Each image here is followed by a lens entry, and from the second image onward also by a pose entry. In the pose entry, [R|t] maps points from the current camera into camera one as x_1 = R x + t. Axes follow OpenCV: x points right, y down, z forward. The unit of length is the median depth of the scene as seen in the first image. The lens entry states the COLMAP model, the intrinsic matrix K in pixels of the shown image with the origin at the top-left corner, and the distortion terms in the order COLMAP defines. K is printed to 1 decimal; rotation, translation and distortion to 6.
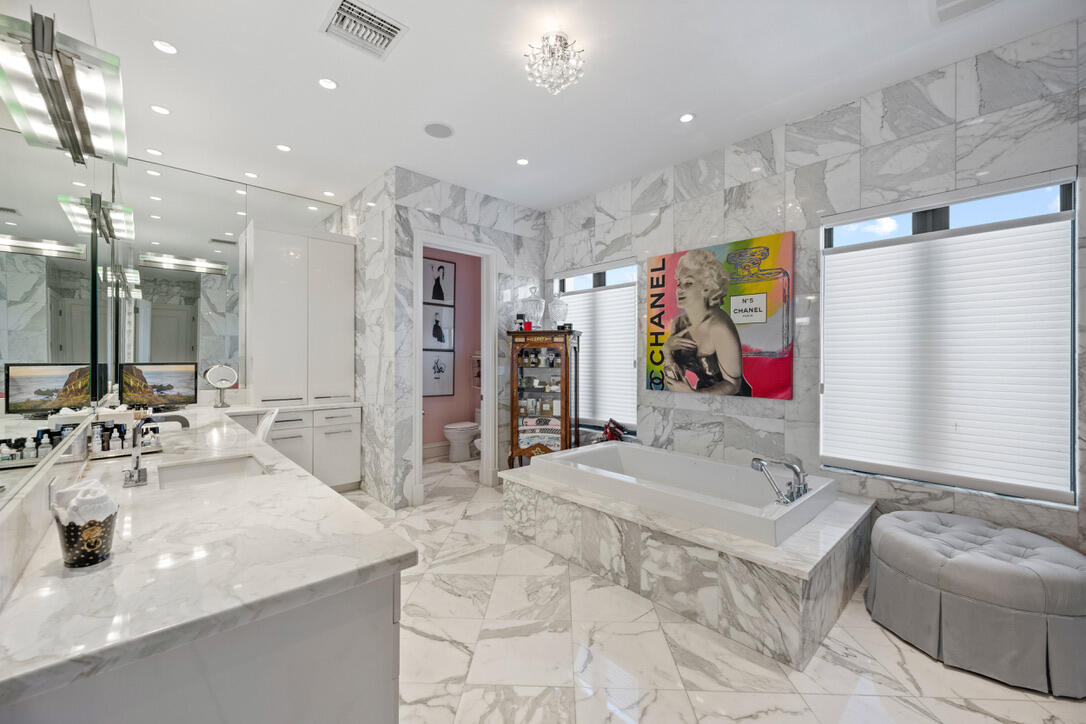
lens RADIAL K [[432.3, 0, 538.5], [0, 432.3, 359.1], [0, 0, 1]] dist [0.000340, -0.000326]
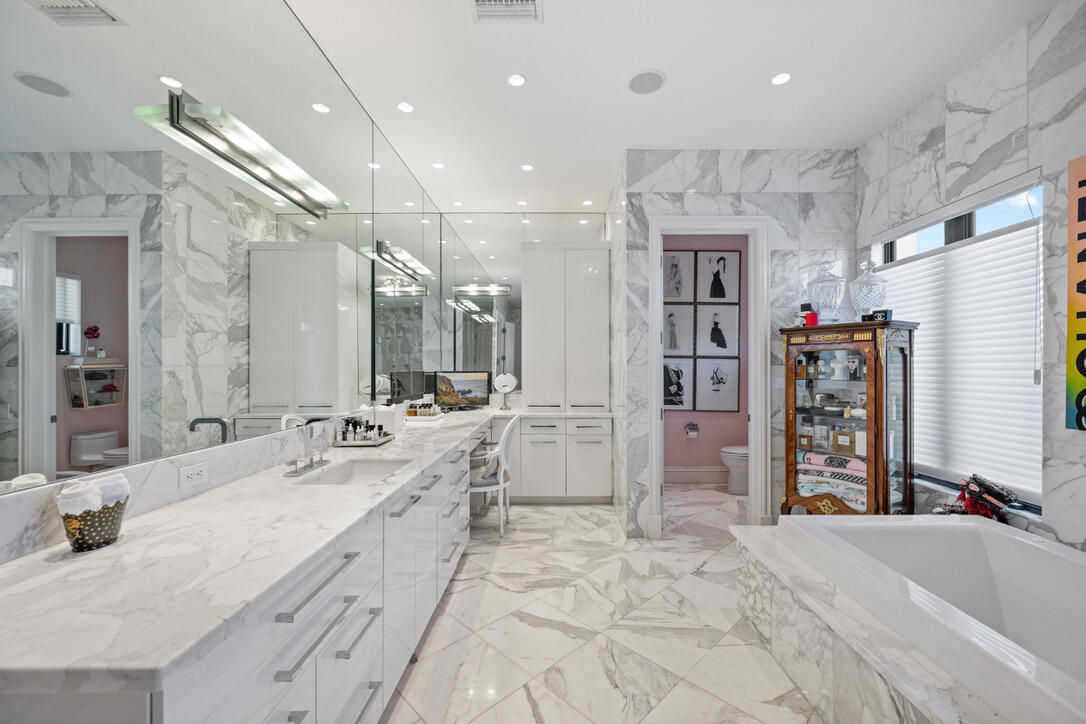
lens RADIAL K [[432.3, 0, 547.6], [0, 432.3, 368.2], [0, 0, 1]] dist [0.000340, -0.000326]
pose [[0.737583, -0.000966, -0.675256, 0.134934], [0.001328, 0.999999, 0.000020, 0.000510], [0.675255, -0.000911, 0.737584, 0.217256]]
